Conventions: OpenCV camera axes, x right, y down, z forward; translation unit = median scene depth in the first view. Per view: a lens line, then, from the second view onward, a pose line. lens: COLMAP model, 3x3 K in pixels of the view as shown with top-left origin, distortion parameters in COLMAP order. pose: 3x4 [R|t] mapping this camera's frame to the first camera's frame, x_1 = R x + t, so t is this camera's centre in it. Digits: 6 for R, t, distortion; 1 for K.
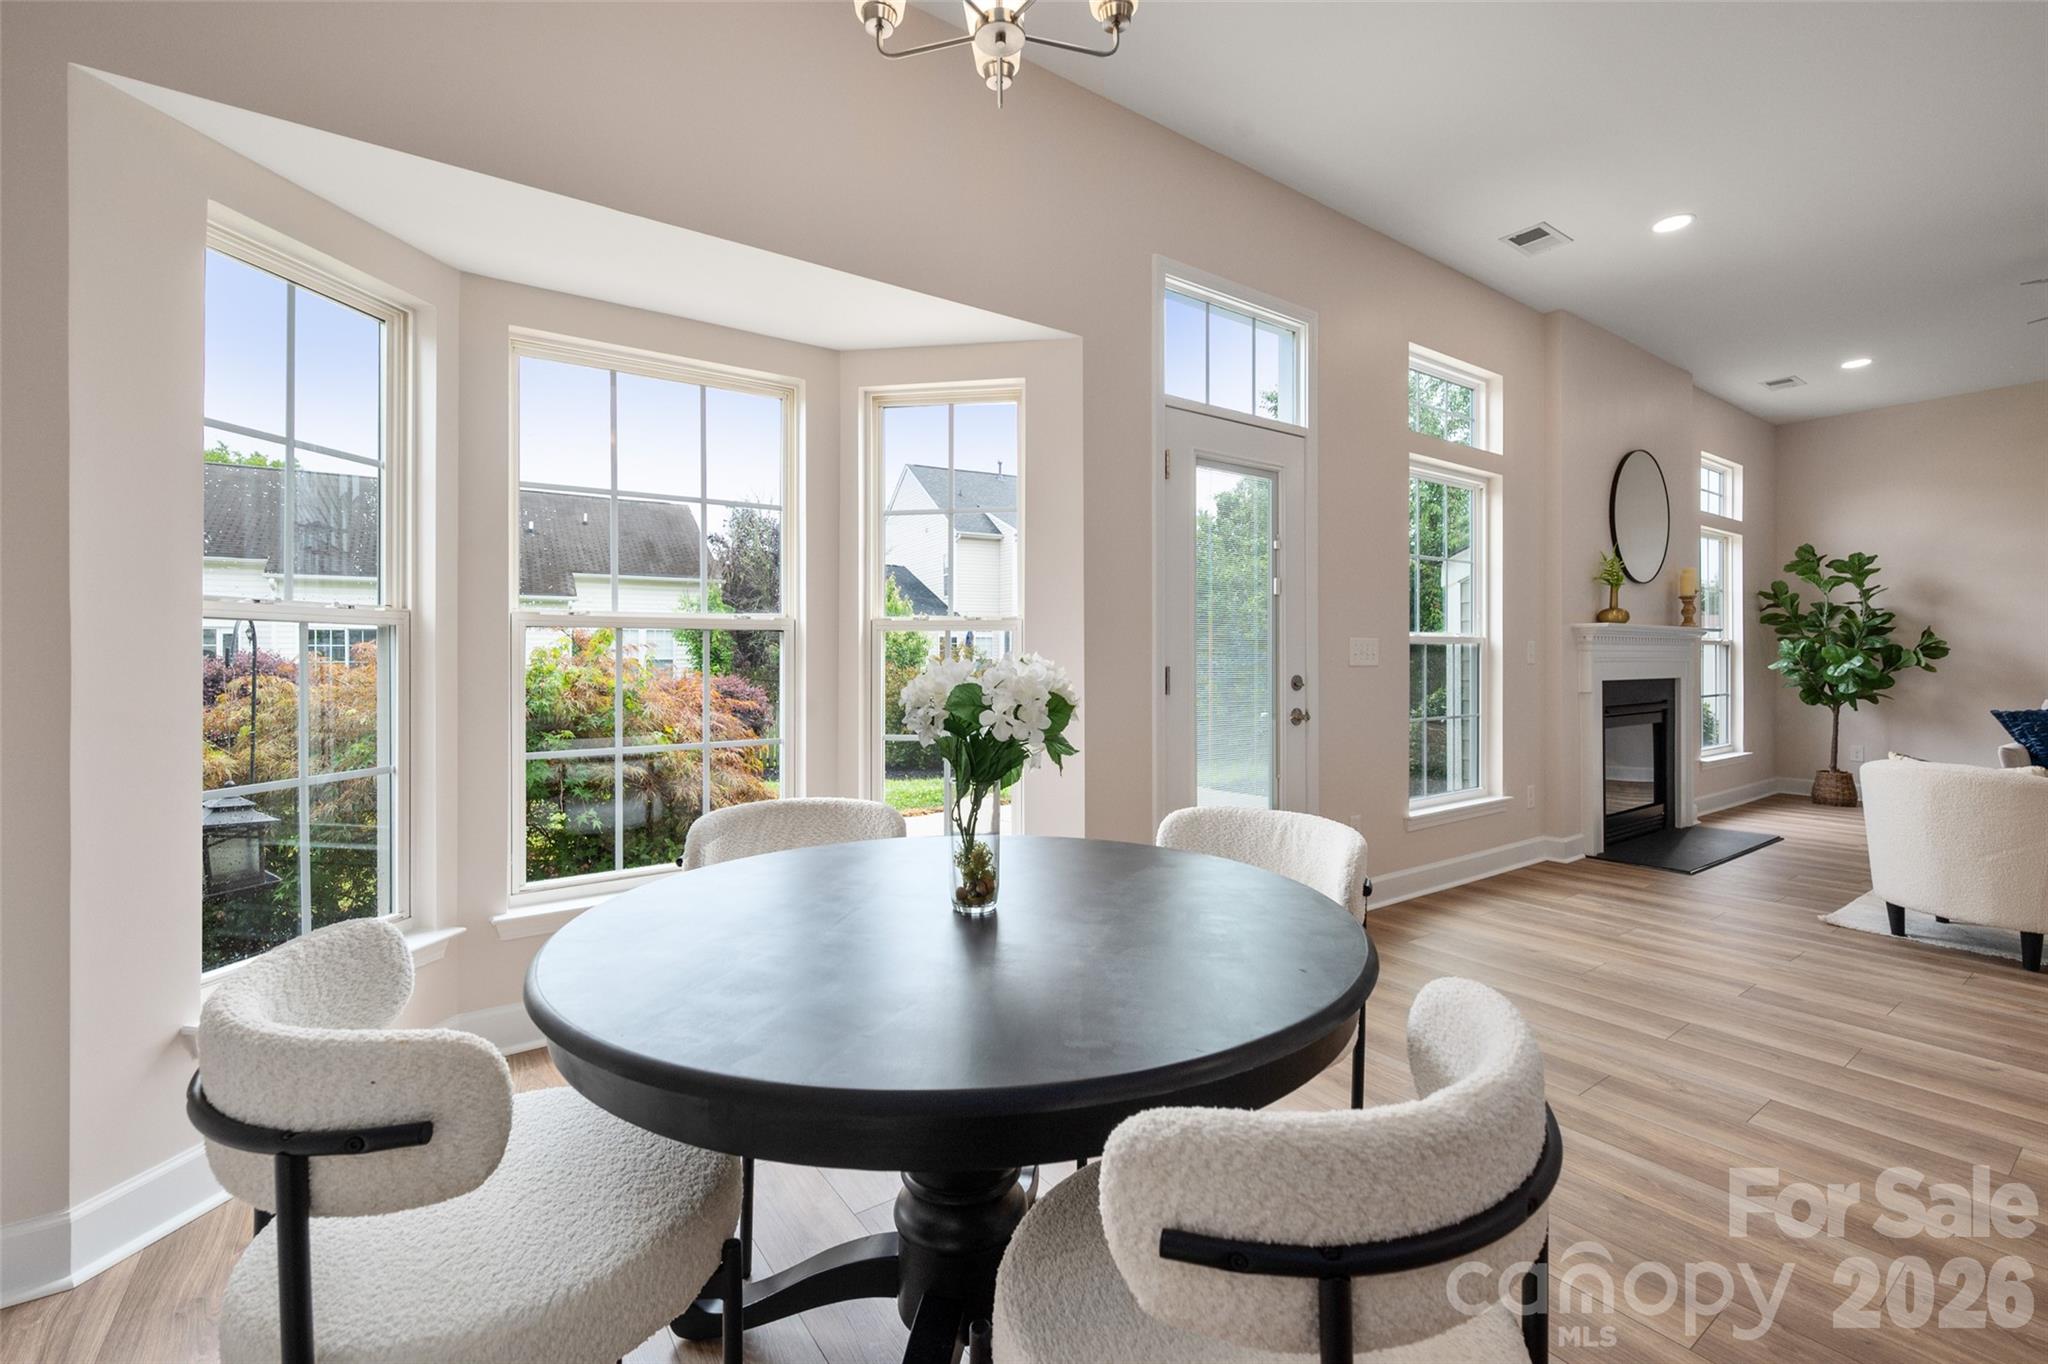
lens RADIAL K [[890.6, 0, 1042.9], [0, 890.6, 656.0], [0, 0, 1]] dist [-0.001229, -0.000136]
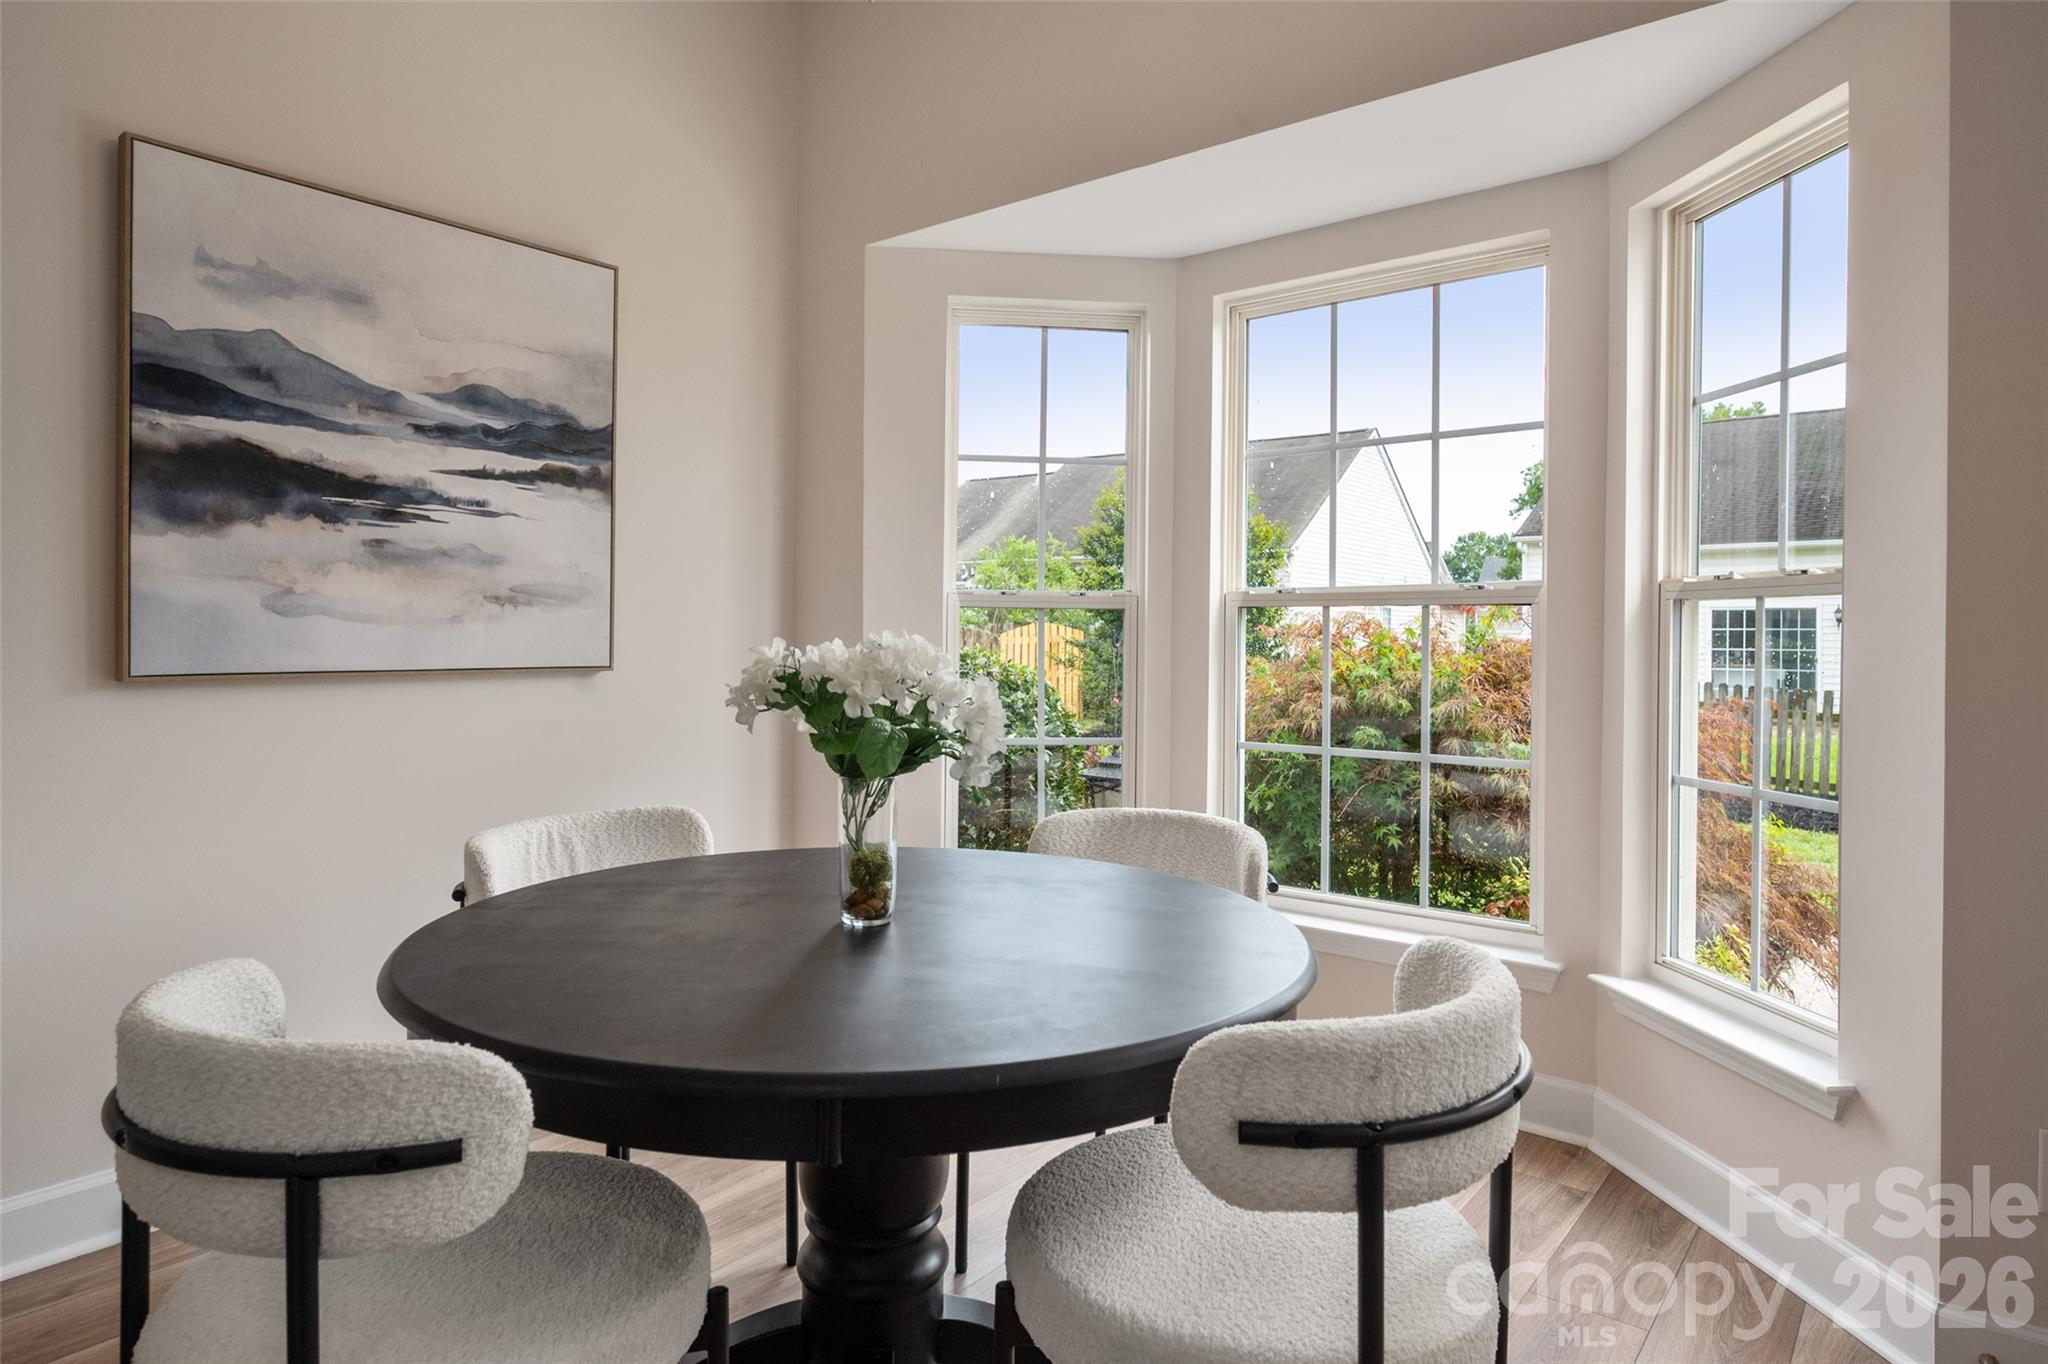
lens RADIAL K [[1195.7, 0, 1023.2], [0, 1195.7, 644.8], [0, 0, 1]] dist [0.001463, 0.000373]
pose [[0.271057, 0.004833, -0.962551, 0.614897], [-0.002953, 0.999987, 0.004189, 0.003527], [0.962559, 0.001707, 0.271068, 0.457306]]
